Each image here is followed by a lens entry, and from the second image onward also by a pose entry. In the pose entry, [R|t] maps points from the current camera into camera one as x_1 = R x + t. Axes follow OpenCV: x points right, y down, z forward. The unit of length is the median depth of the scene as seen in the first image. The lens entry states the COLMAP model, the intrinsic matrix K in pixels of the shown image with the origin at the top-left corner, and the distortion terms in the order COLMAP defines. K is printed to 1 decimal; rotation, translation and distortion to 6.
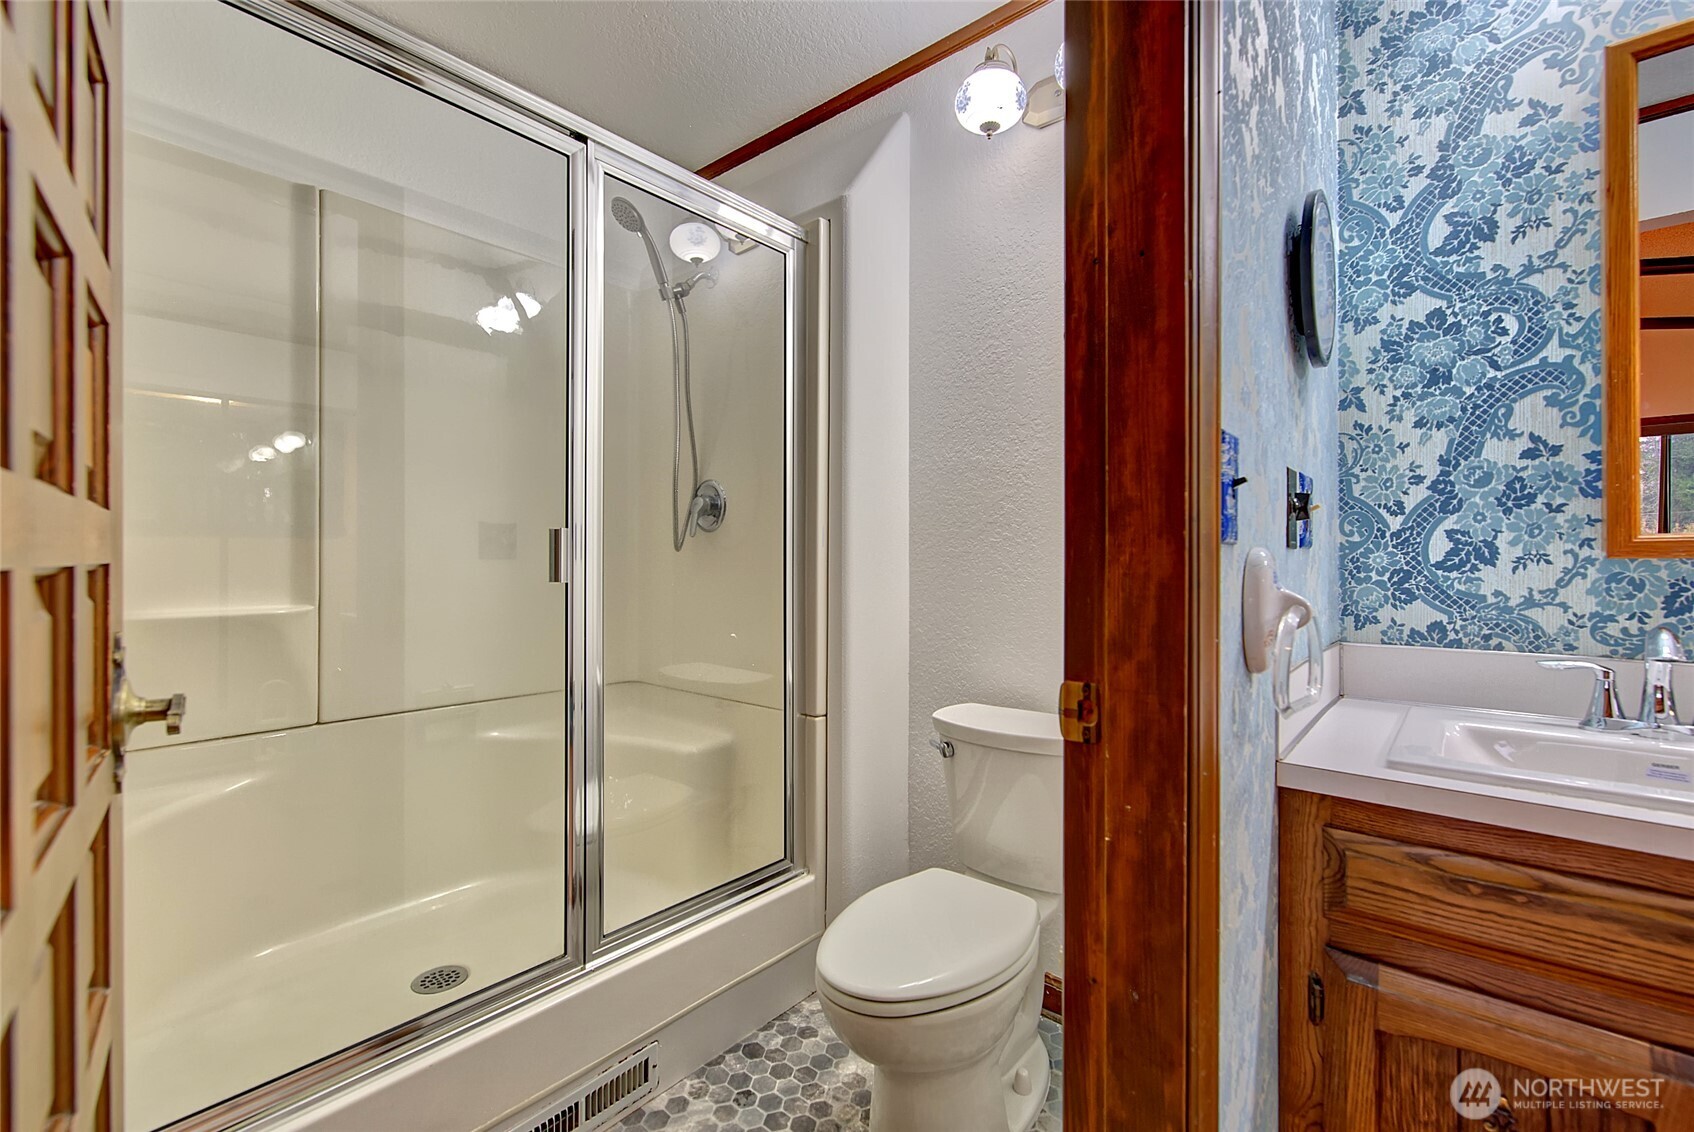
lens RADIAL K [[728.1, 0, 844.0], [0, 728.1, 564.6], [0, 0, 1]] dist [0.001546, -0.000101]
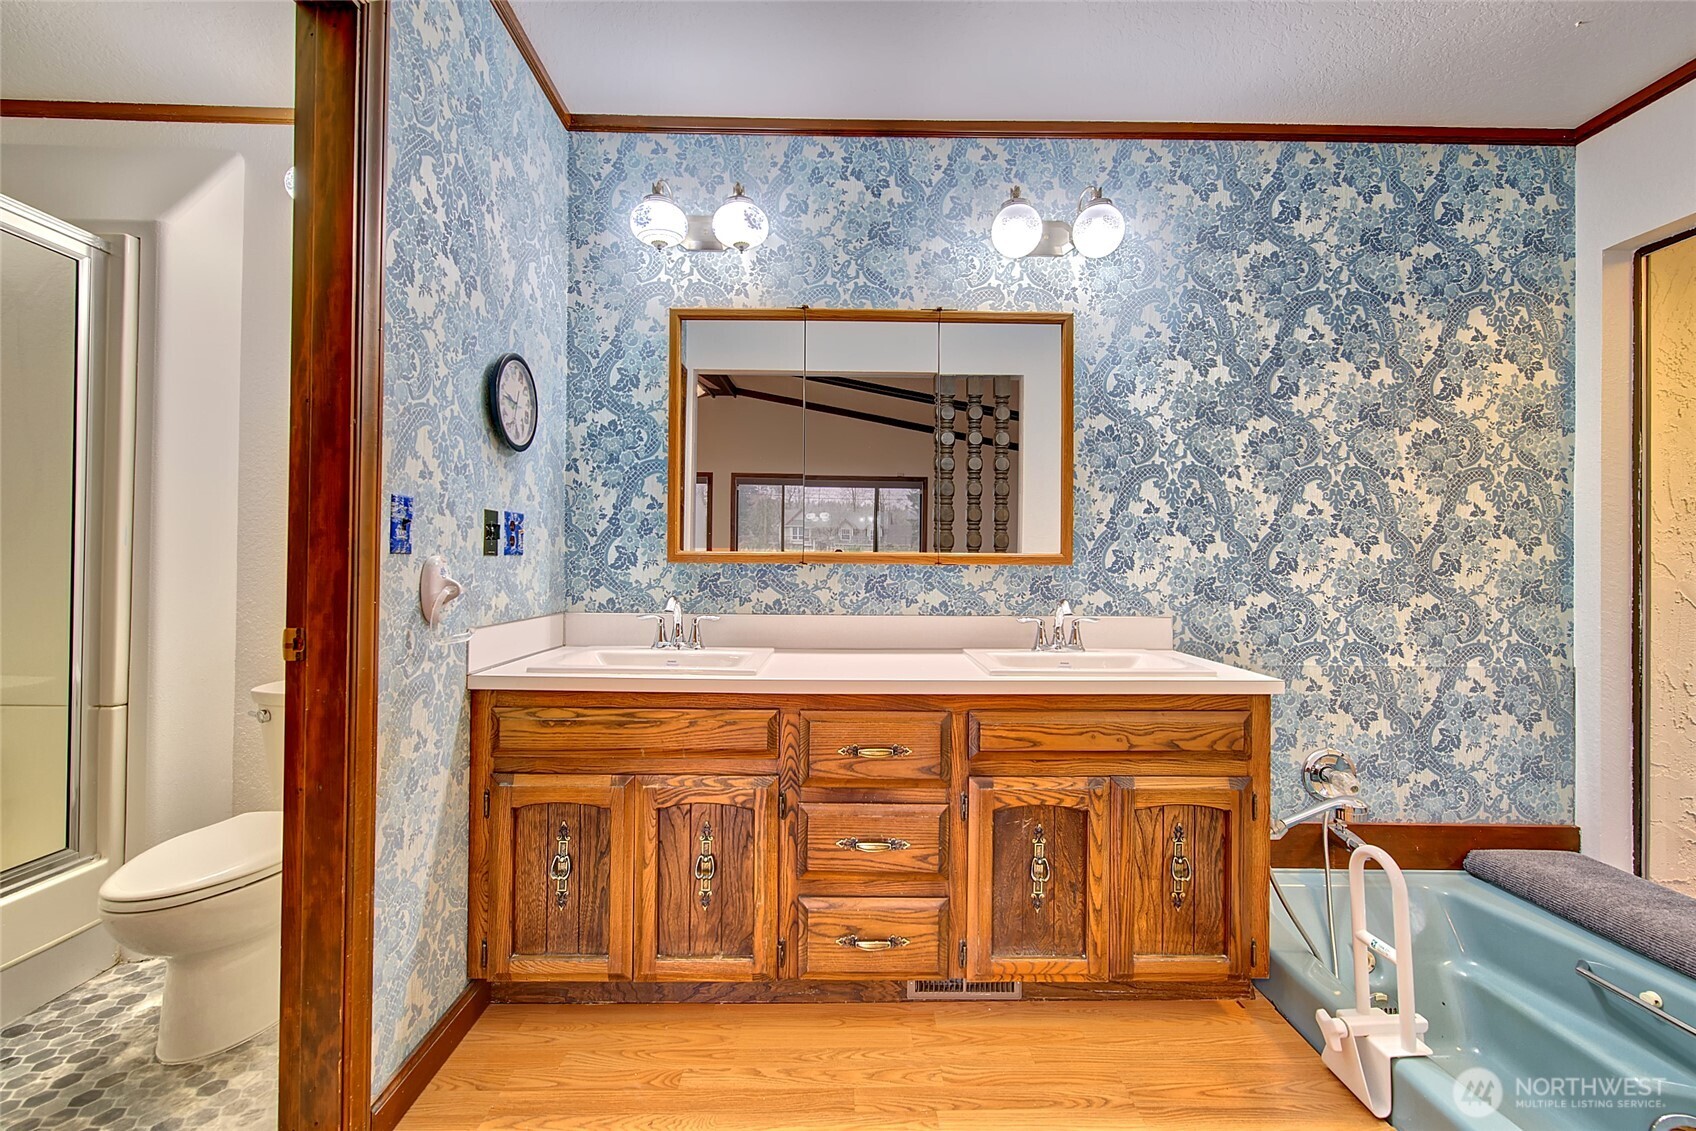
lens RADIAL K [[728.9, 0, 854.2], [0, 728.9, 558.8], [0, 0, 1]] dist [0.001546, -0.000101]
pose [[0.748095, 0.011956, 0.663484, 0.087336], [-0.006954, 0.999924, -0.010179, -0.002228], [-0.663555, 0.003001, 0.748122, -0.721937]]
